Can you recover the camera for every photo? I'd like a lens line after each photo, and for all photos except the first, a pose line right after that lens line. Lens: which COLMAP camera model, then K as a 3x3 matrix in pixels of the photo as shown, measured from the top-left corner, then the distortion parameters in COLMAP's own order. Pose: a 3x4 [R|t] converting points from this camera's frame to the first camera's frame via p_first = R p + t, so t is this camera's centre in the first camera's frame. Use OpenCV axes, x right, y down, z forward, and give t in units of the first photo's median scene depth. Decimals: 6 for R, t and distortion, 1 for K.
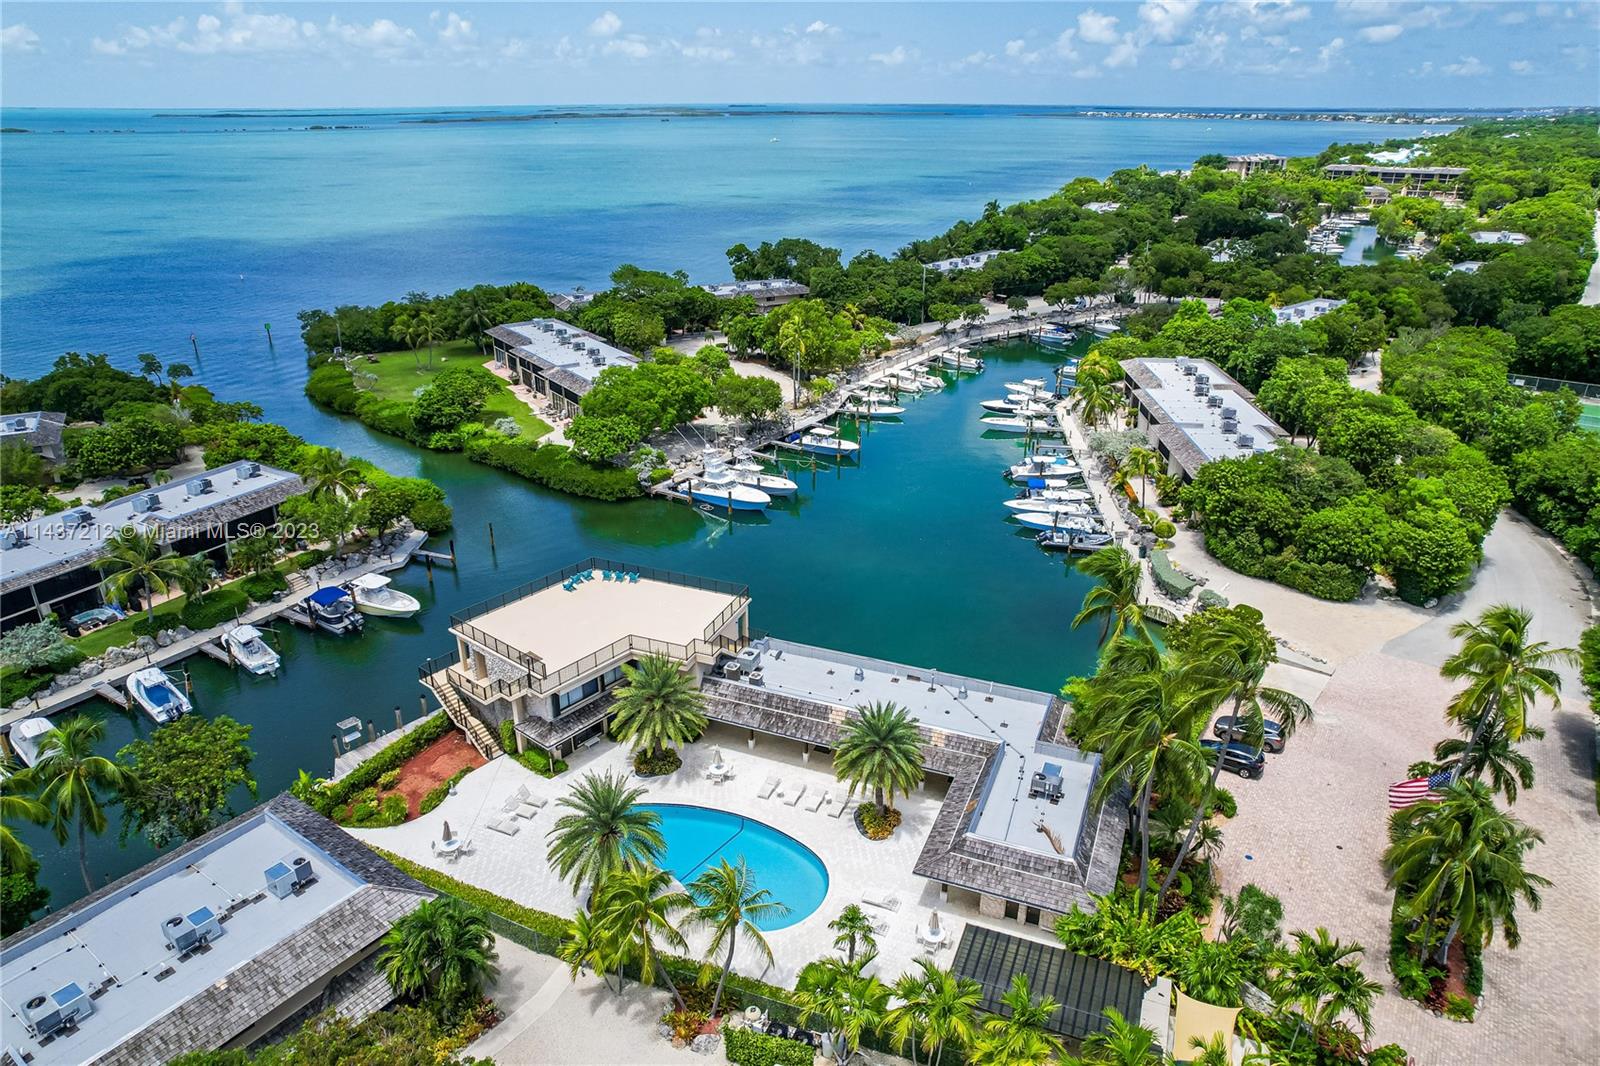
lens RADIAL K [[1032.0, 0, 800.0], [0, 1032.0, 533.0], [0, 0, 1]] dist [-0.085500, 0.081533]
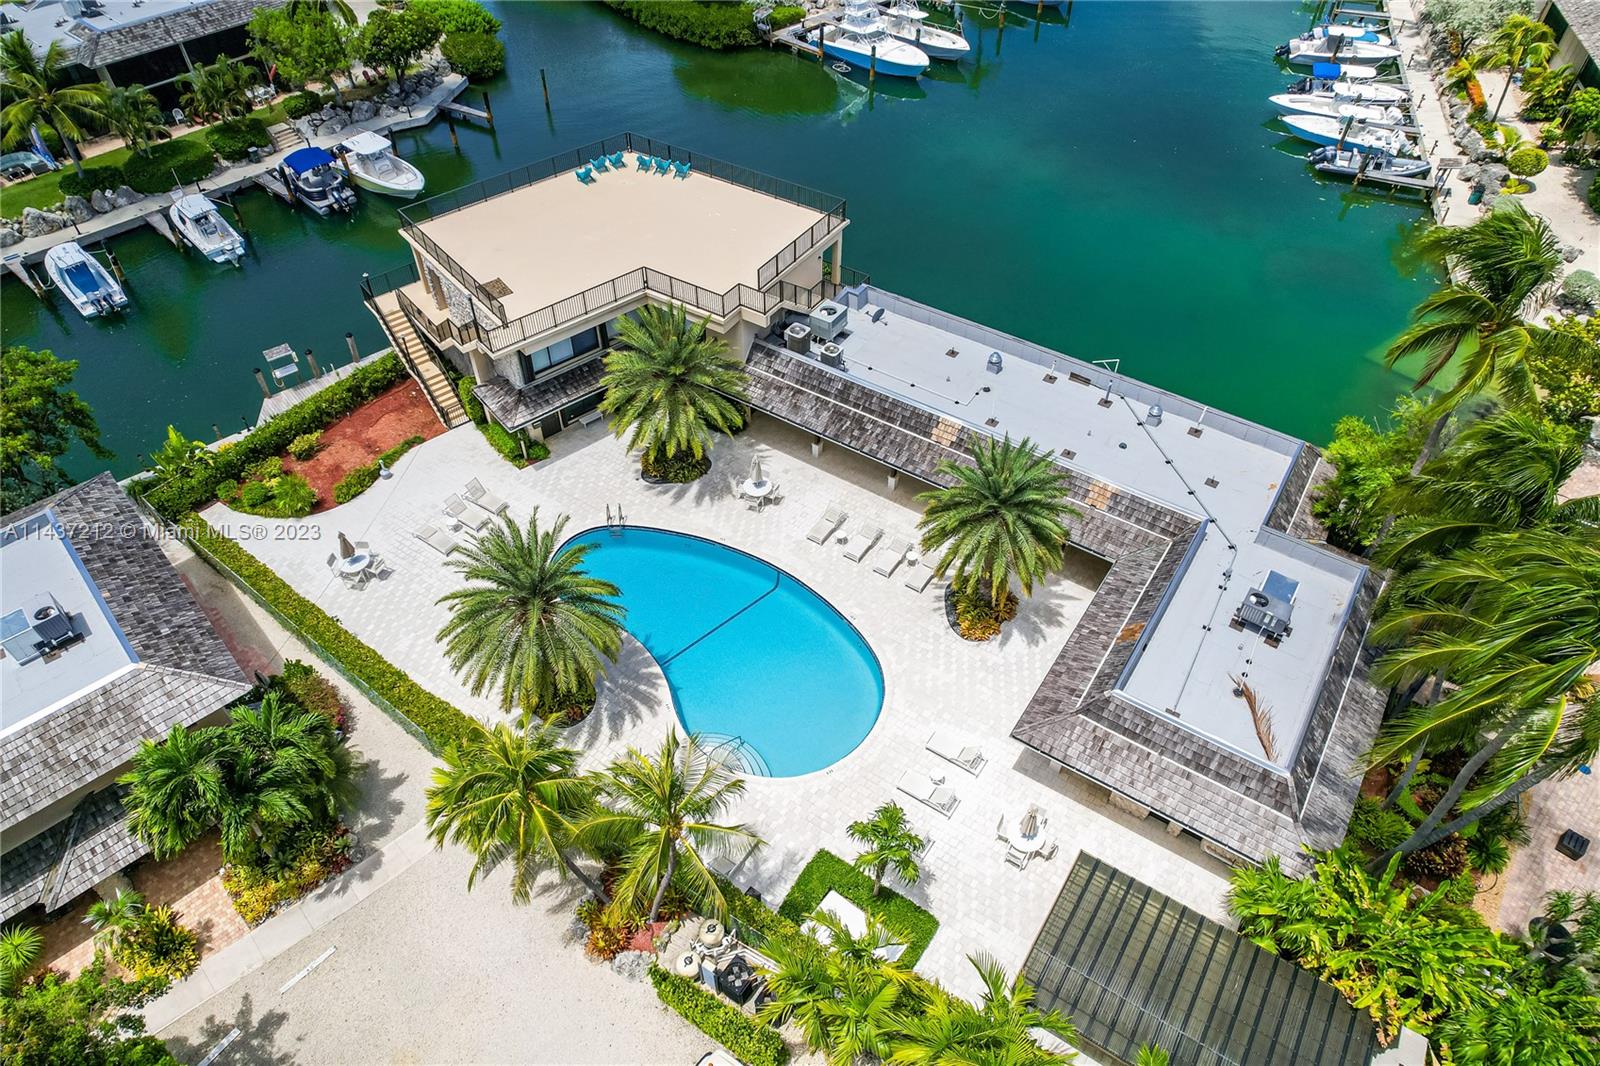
lens RADIAL K [[1032.0, 0, 800.0], [0, 1032.0, 533.0], [0, 0, 1]] dist [-0.085500, 0.081533]
pose [[0.980252, 0.139413, -0.140252, 0.041291], [-0.073792, 0.915867, 0.394641, -0.008520], [0.183471, -0.376498, 0.908068, 0.345147]]
